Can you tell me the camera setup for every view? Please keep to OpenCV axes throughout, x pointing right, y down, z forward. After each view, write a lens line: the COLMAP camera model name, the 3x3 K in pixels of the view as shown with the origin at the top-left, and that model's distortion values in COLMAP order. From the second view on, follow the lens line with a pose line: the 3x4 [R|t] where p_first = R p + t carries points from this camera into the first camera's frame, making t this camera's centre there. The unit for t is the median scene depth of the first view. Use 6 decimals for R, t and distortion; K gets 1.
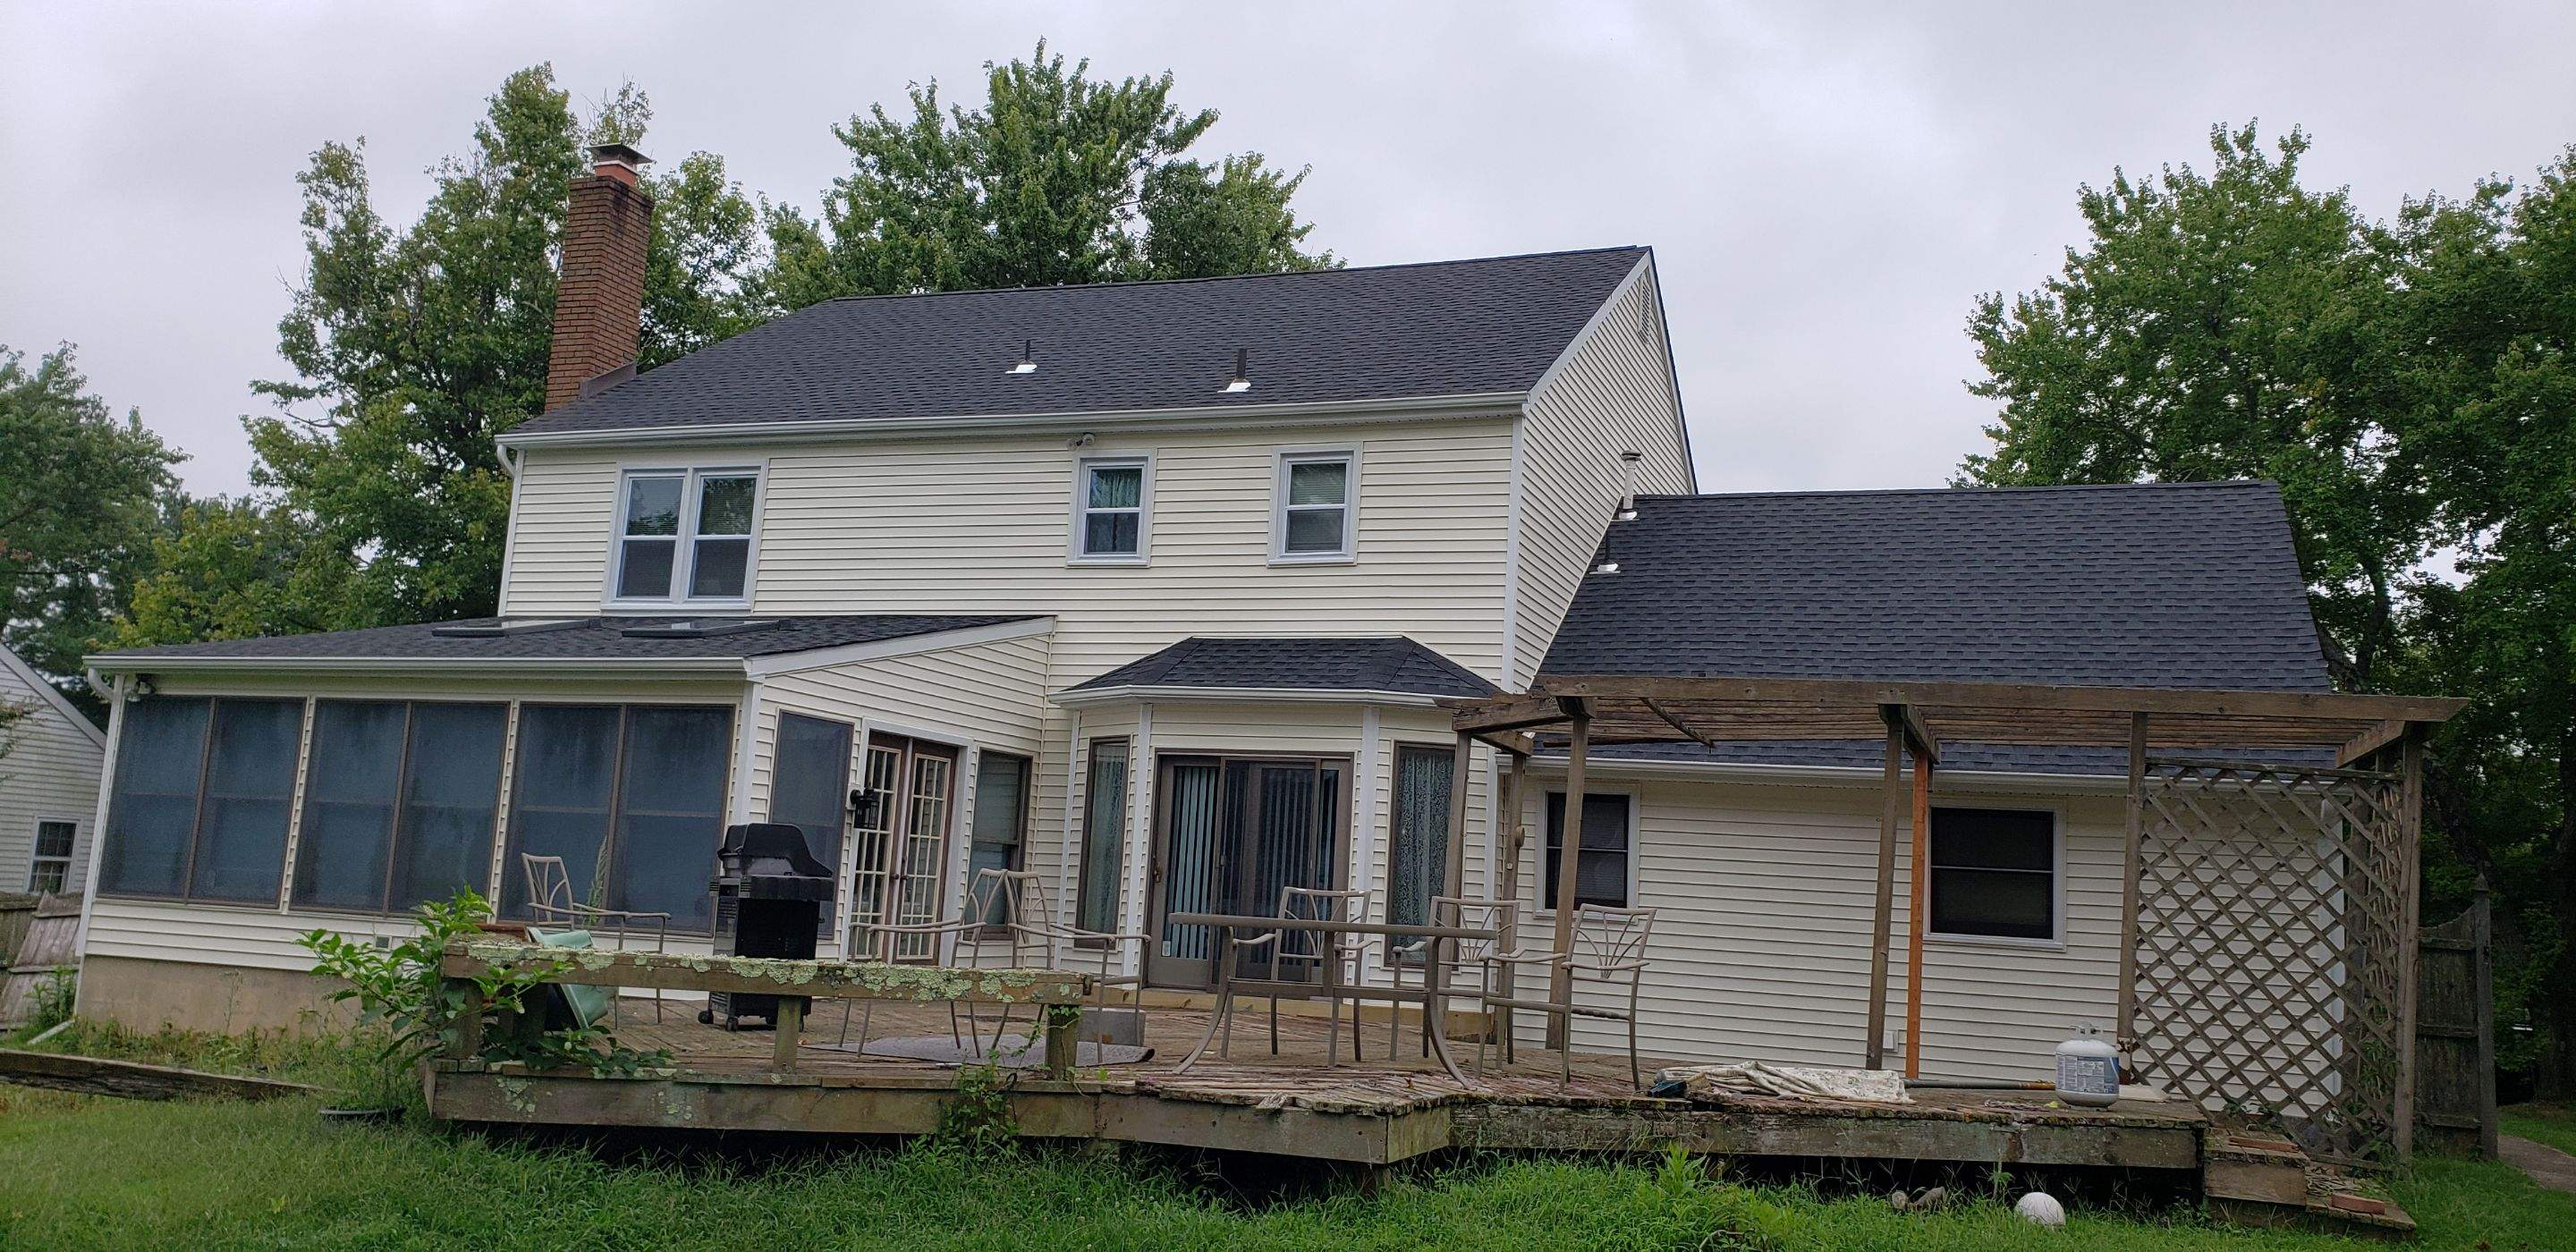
lens RADIAL K [[1998.3, 0, 1321.5], [0, 1998.3, 622.0], [0, 0, 1]] dist [0.075111, -0.102531]
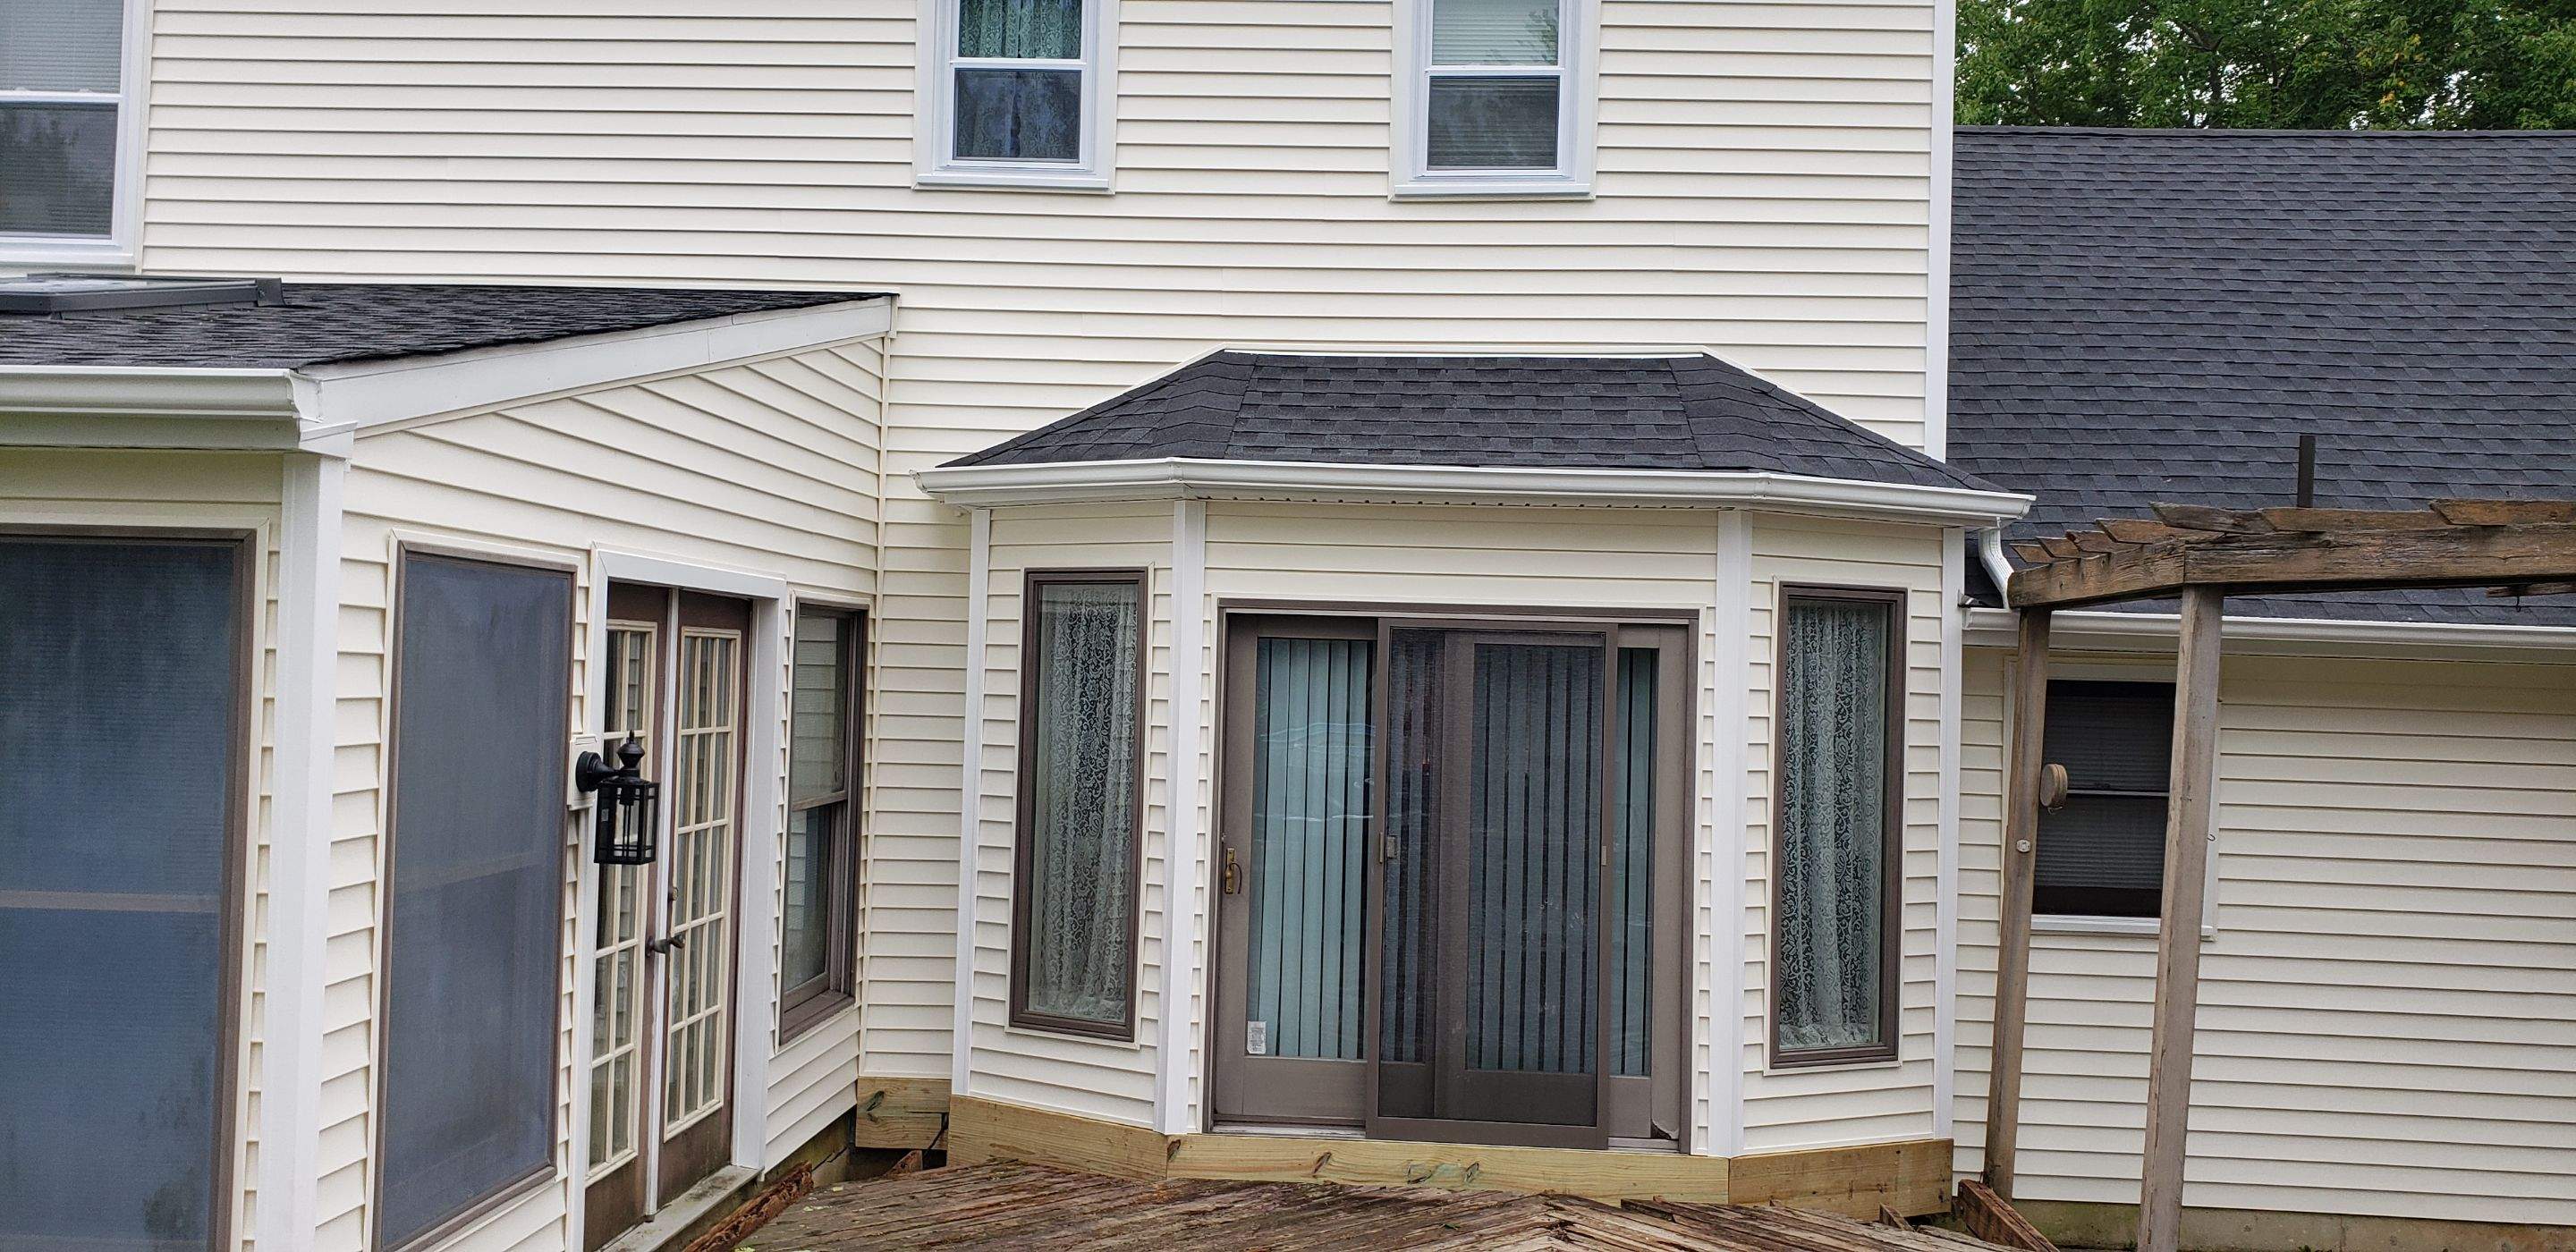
lens RADIAL K [[1998.3, 0, 1309.3], [0, 1998.3, 679.1], [0, 0, 1]] dist [0.075111, -0.102531]
pose [[0.954690, -0.027580, 0.296321, -0.197034], [-0.019236, 0.987895, 0.153924, 0.012026], [-0.296979, -0.152650, 0.942604, 0.571630]]
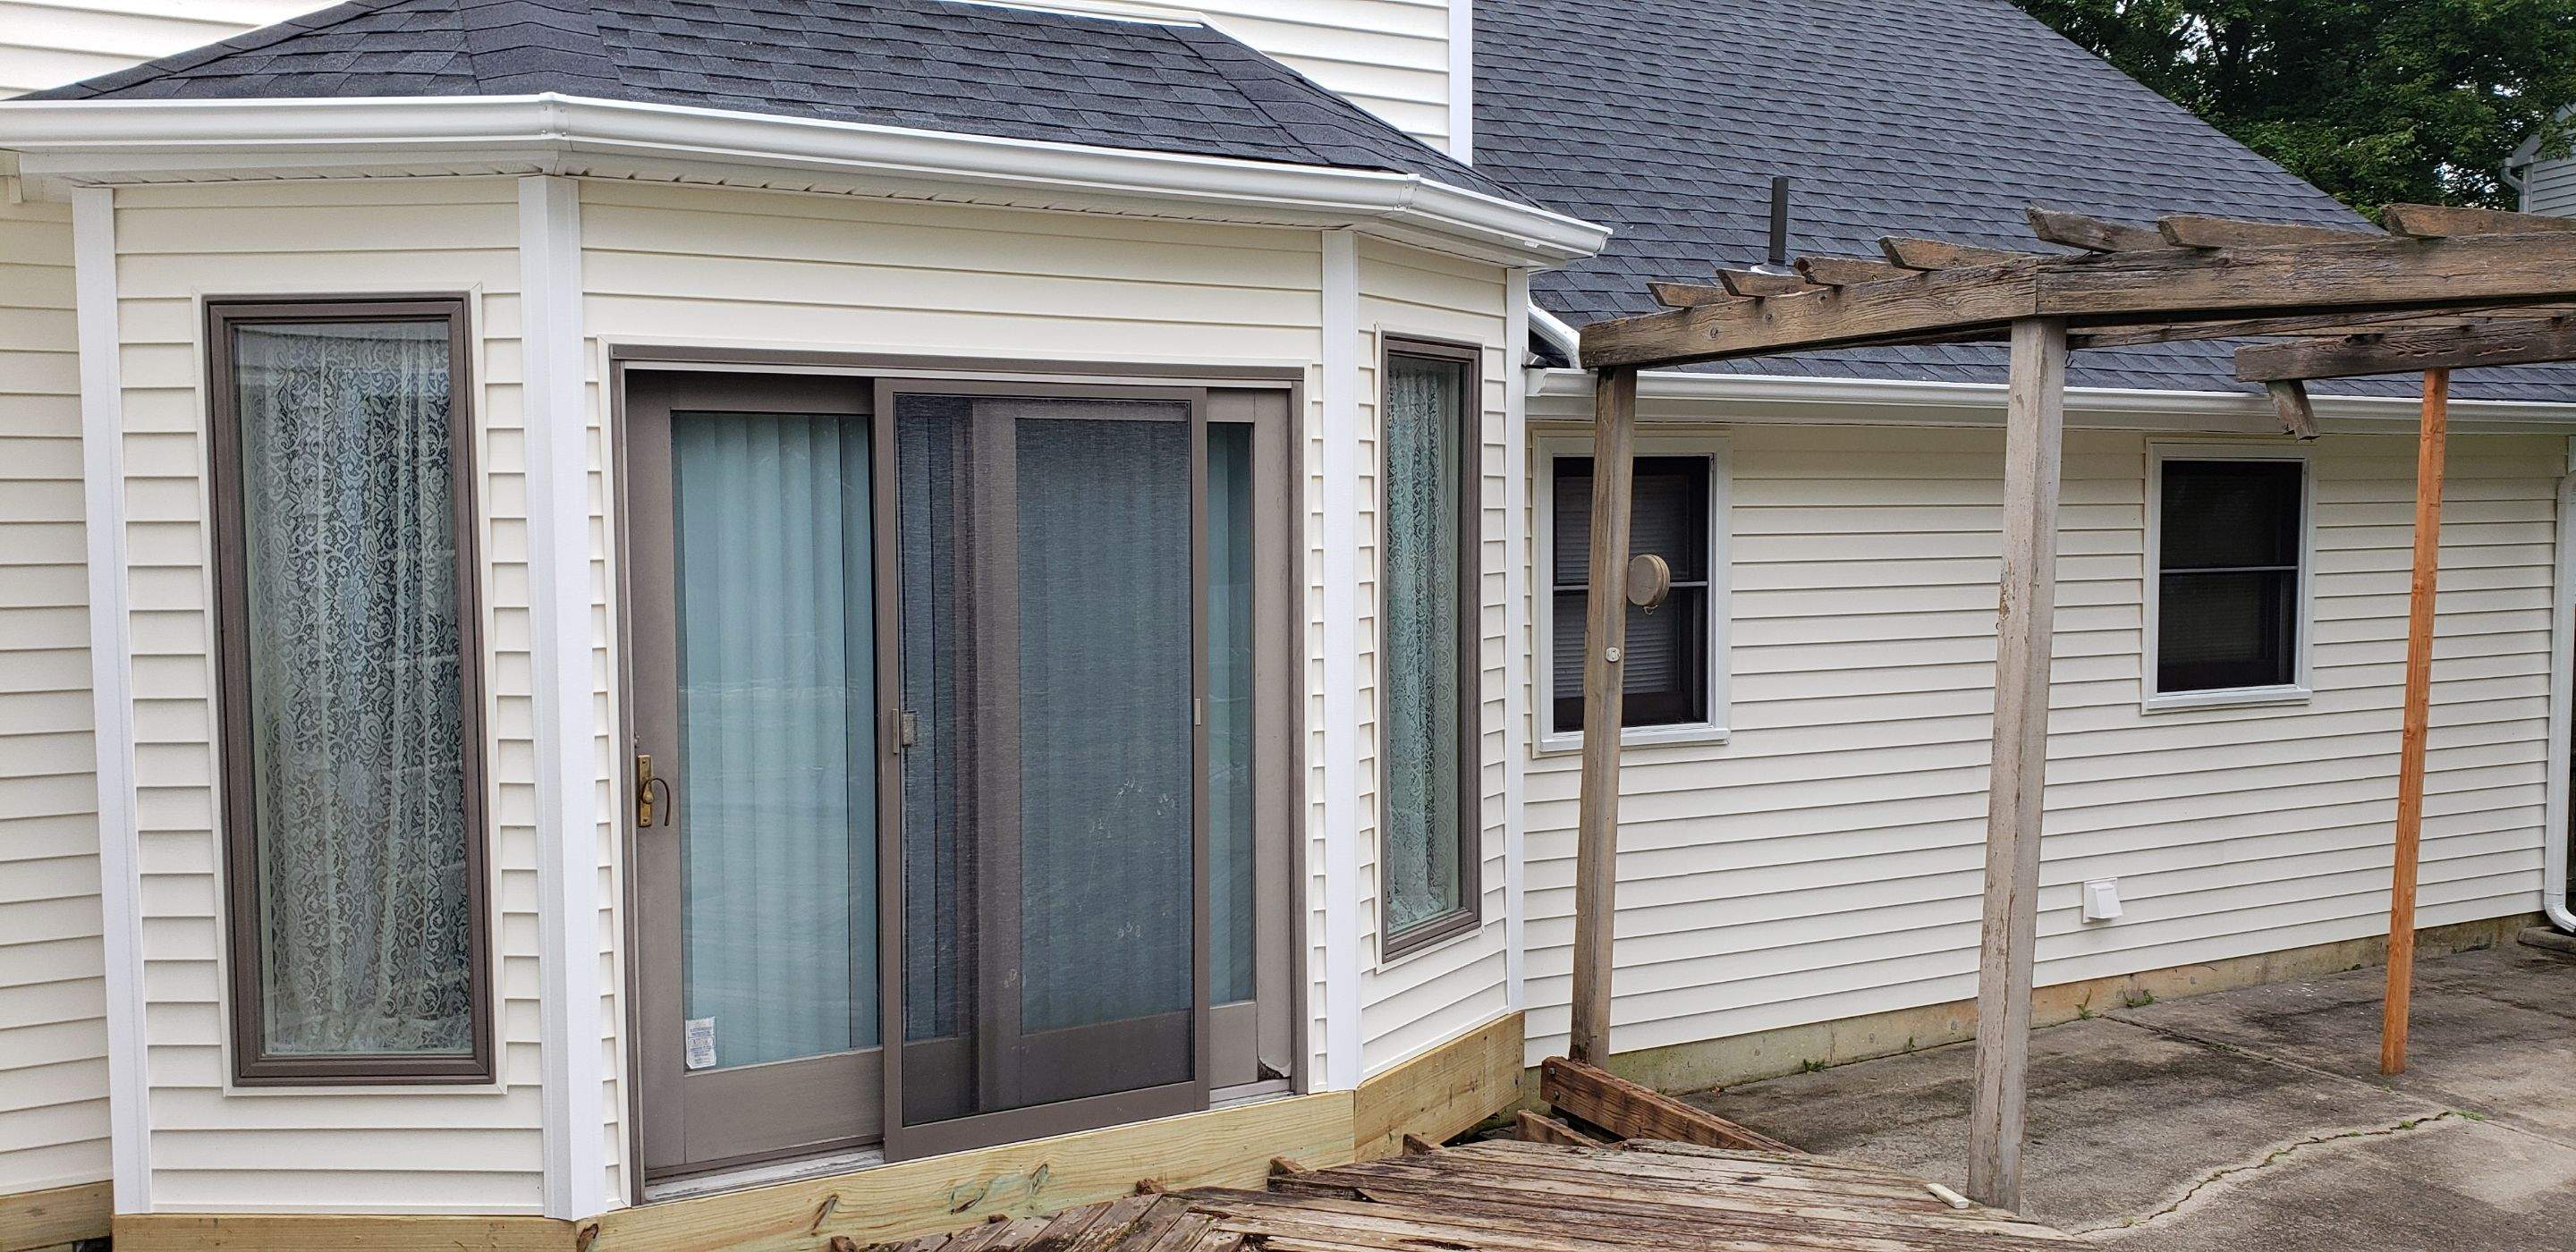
lens RADIAL K [[1998.3, 0, 1284.8], [0, 1998.3, 652.6], [0, 0, 1]] dist [0.075111, -0.102531]
pose [[0.669362, -0.113422, 0.734228, -0.227864], [-0.063990, 0.975803, 0.209078, 0.040831], [-0.740176, -0.186932, 0.645907, 0.749440]]
